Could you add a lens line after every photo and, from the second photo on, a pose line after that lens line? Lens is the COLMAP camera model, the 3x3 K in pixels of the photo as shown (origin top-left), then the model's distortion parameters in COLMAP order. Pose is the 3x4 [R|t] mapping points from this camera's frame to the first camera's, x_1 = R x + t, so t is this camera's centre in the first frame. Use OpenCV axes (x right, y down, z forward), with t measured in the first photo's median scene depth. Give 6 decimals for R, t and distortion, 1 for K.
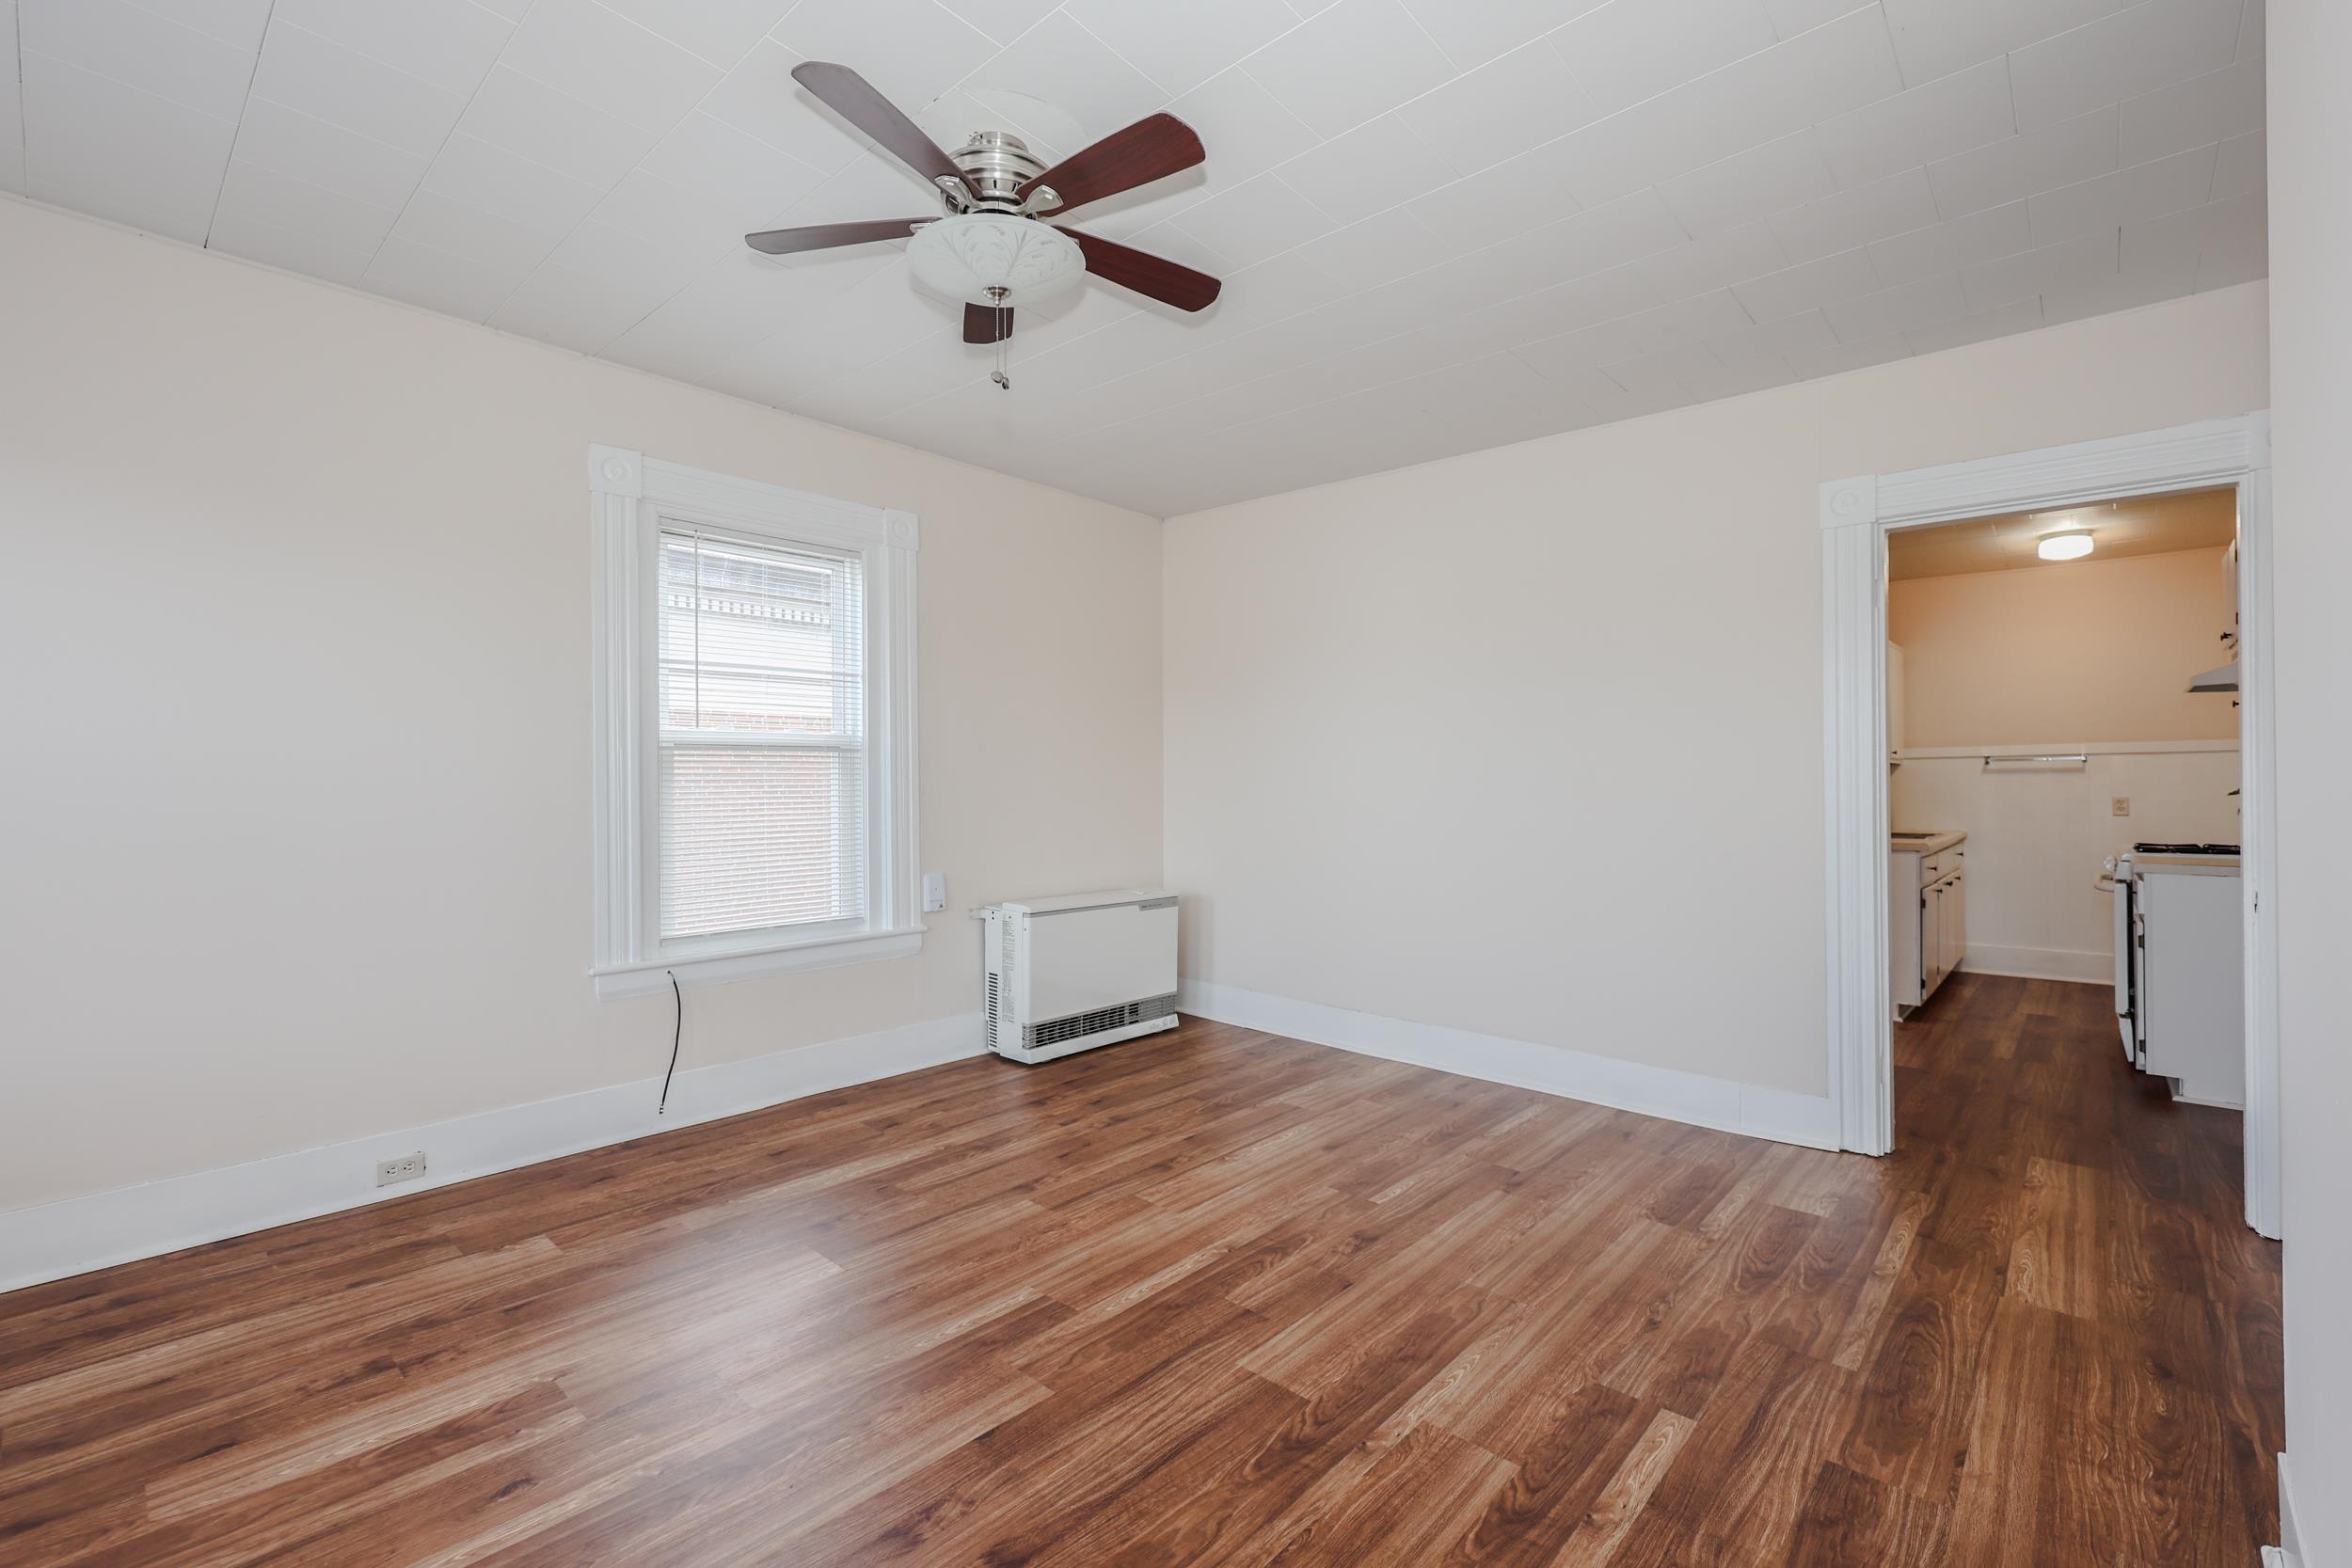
lens RADIAL K [[1024.1, 0, 1182.0], [0, 1024.1, 708.8], [0, 0, 1]] dist [-0.013532, 0.000740]
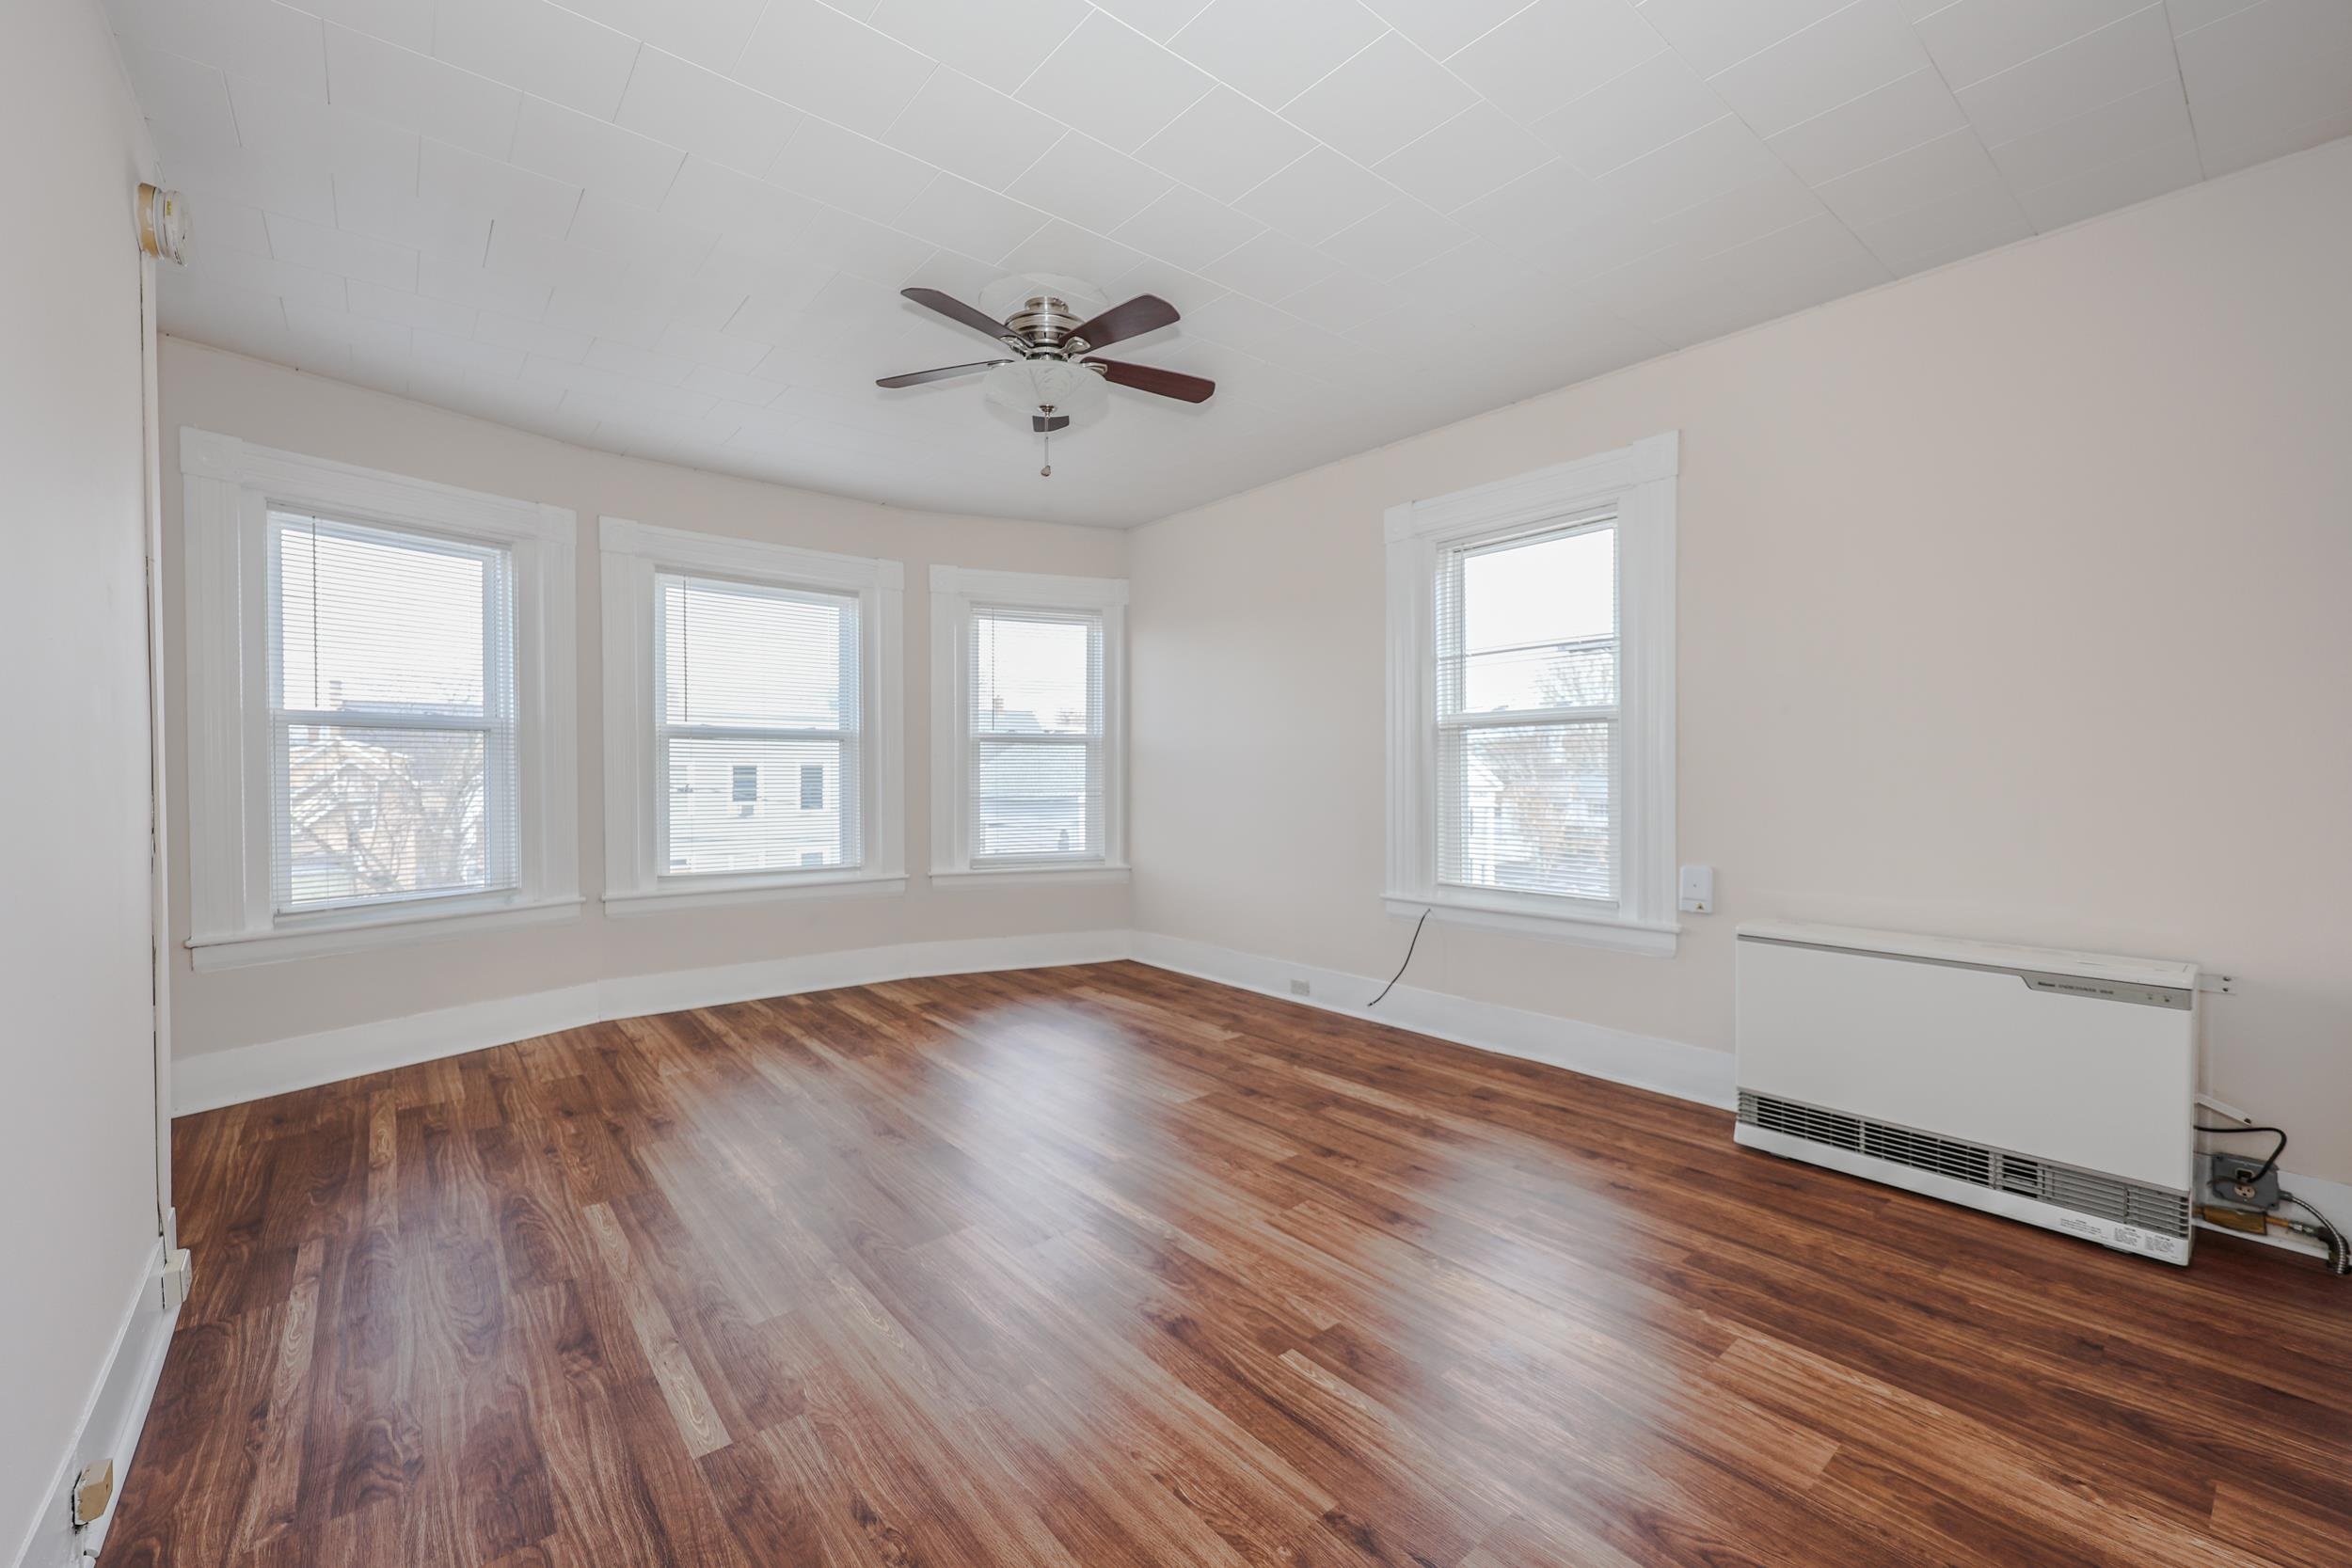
lens RADIAL K [[964.2, 0, 1176.0], [0, 964.2, 784.0], [0, 0, 1]] dist [-0.002360, -0.000258]
pose [[-0.147461, 0.023196, -0.988796, 1.059217], [0.079016, 0.996806, 0.011600, 0.097106], [0.985907, -0.076420, -0.148822, 1.318631]]
